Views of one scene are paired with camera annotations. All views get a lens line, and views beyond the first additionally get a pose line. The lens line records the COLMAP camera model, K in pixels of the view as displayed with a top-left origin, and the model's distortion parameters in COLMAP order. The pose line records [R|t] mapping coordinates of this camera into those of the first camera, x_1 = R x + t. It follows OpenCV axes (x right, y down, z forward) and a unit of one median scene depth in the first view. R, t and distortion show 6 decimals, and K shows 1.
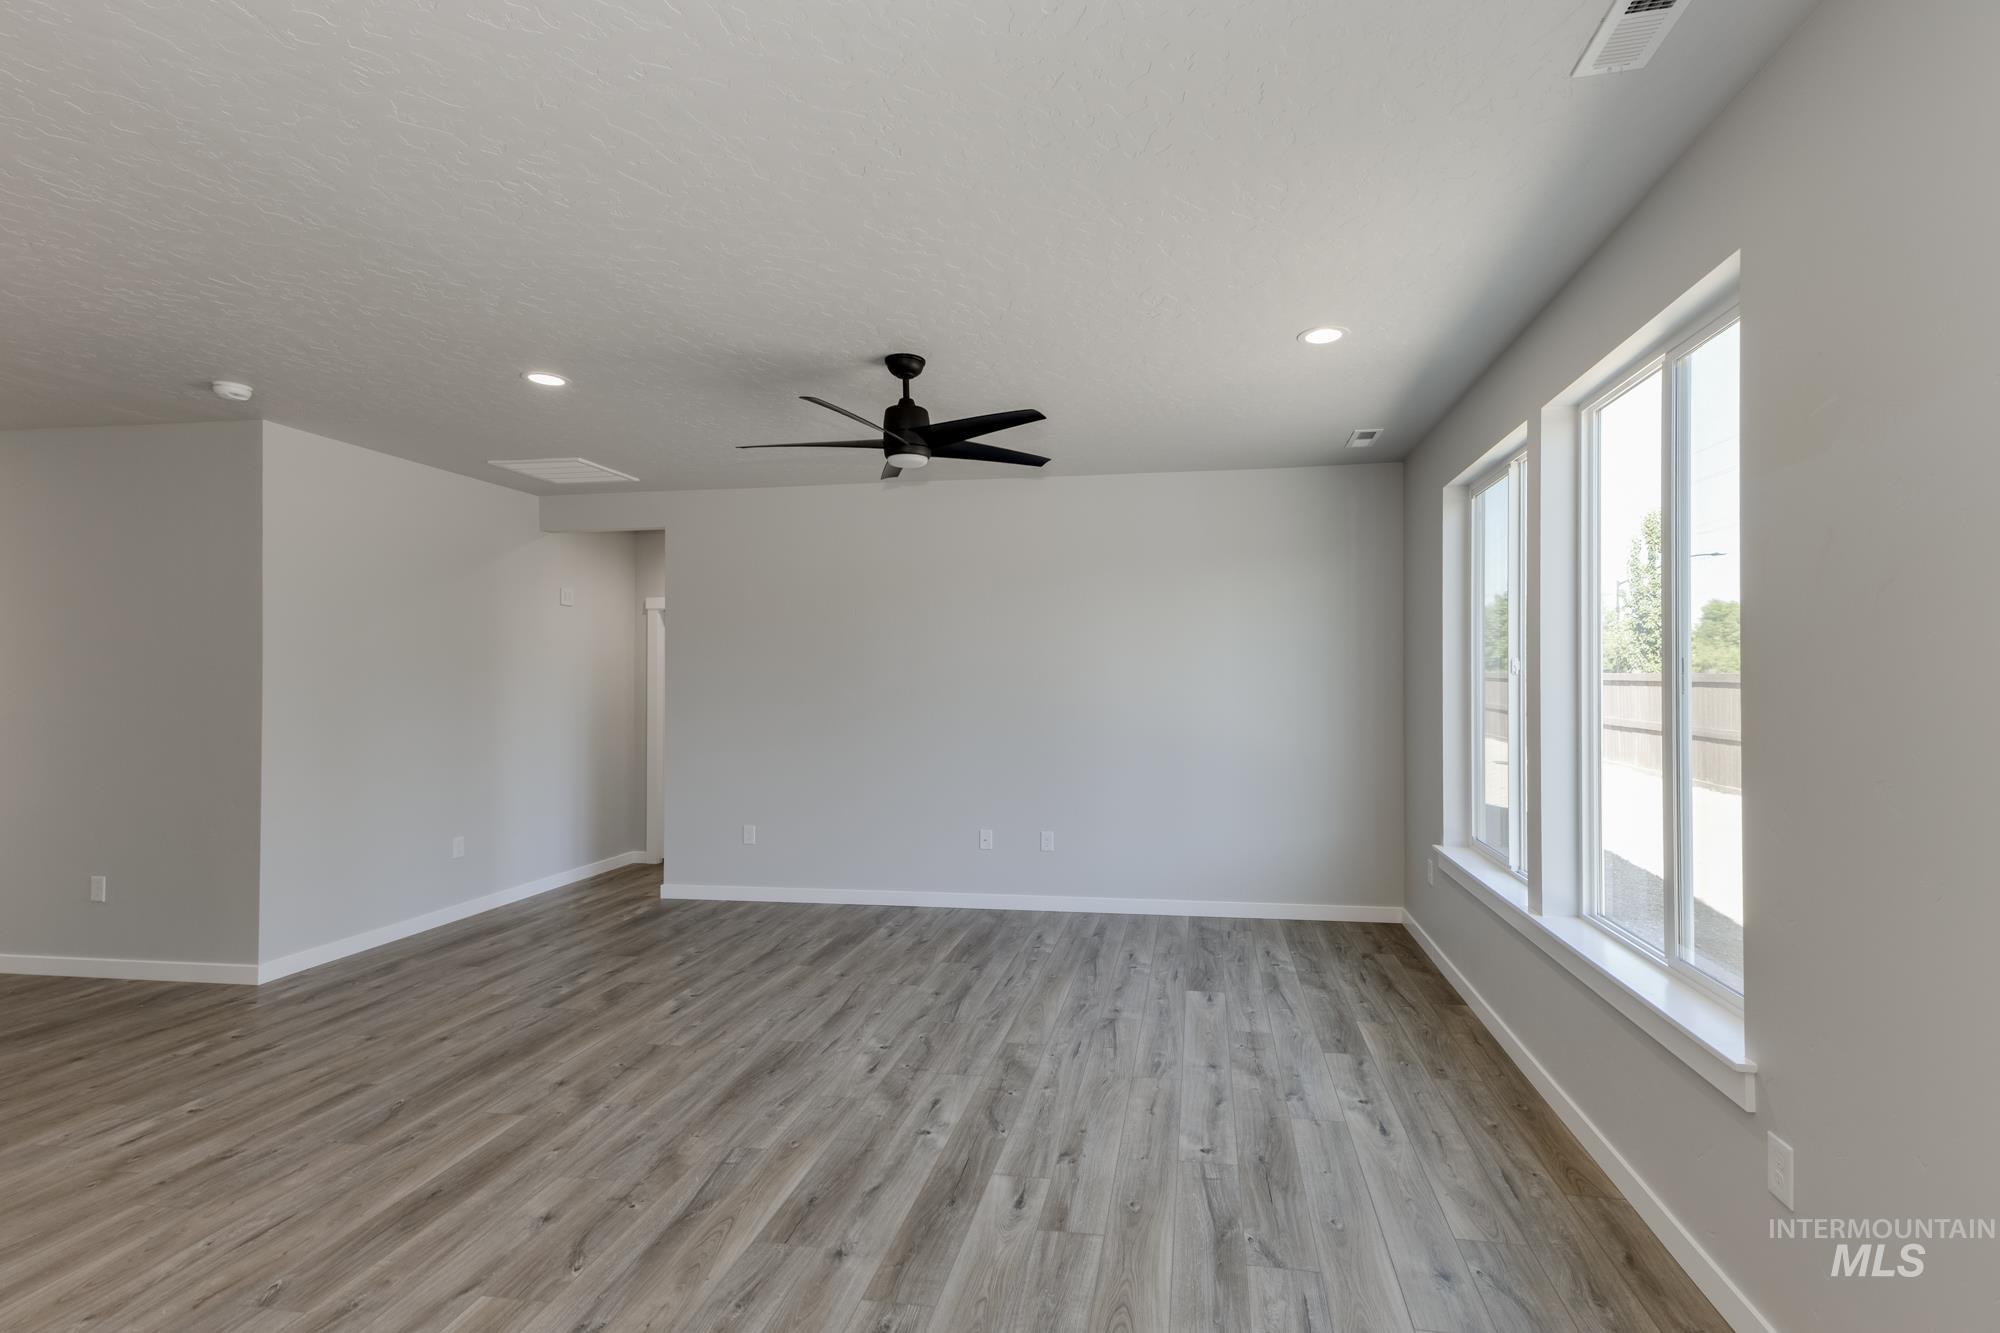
lens RADIAL K [[910.3, 0, 1057.7], [0, 910.3, 673.7], [0, 0, 1]] dist [0.019681, -0.000836]
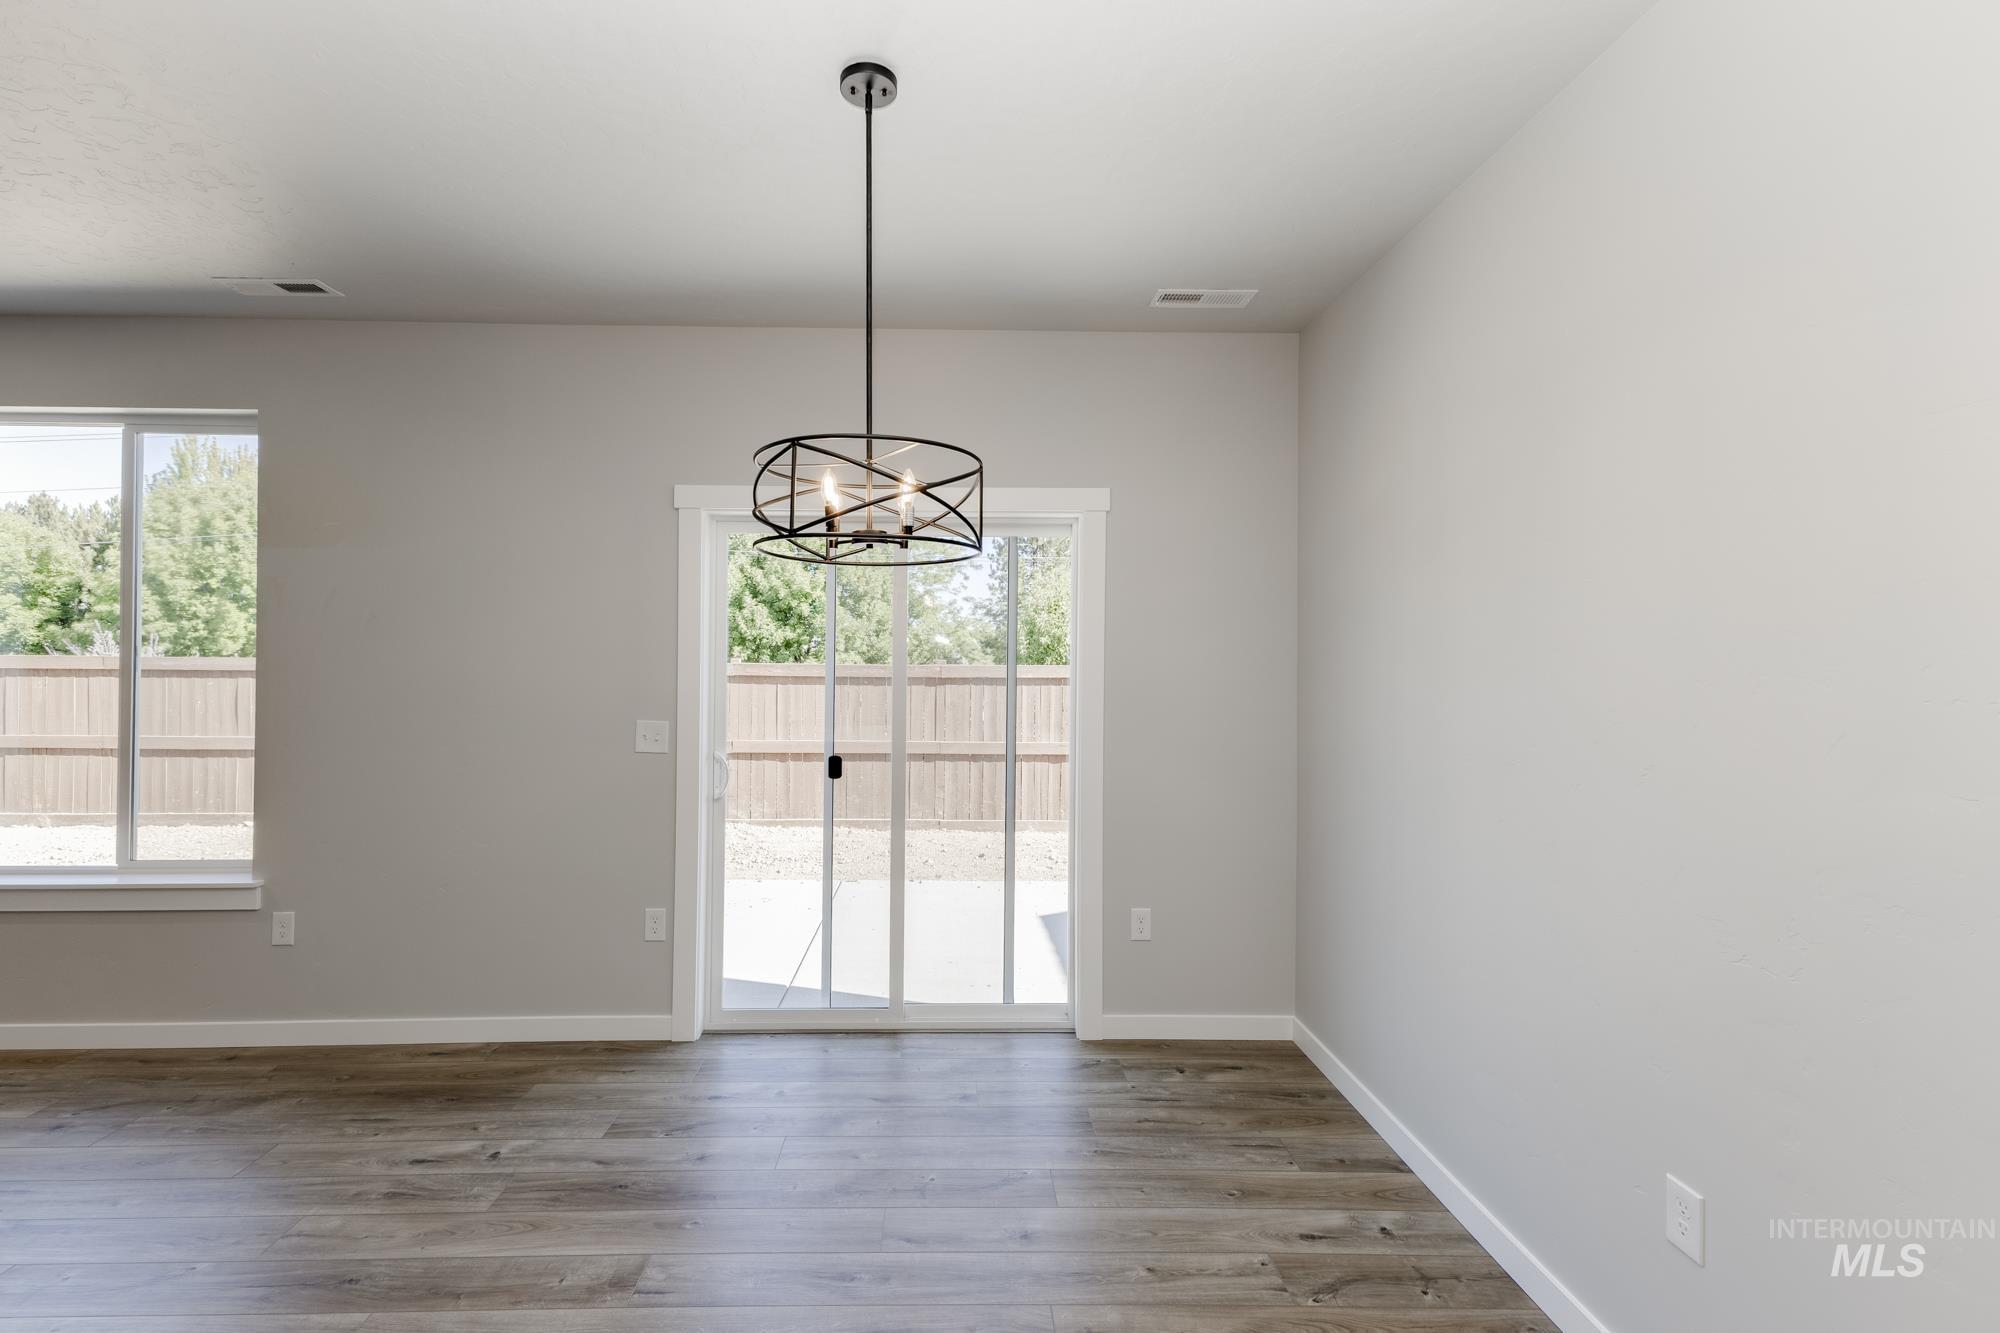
lens RADIAL K [[911.8, 0, 994.1], [0, 911.8, 636.5], [0, 0, 1]] dist [0.000754, -0.000181]
pose [[-0.184377, 0.019955, 0.982653, -0.738751], [-0.010265, 0.999700, -0.022228, -0.013132], [-0.982802, -0.014185, -0.184117, -0.031847]]
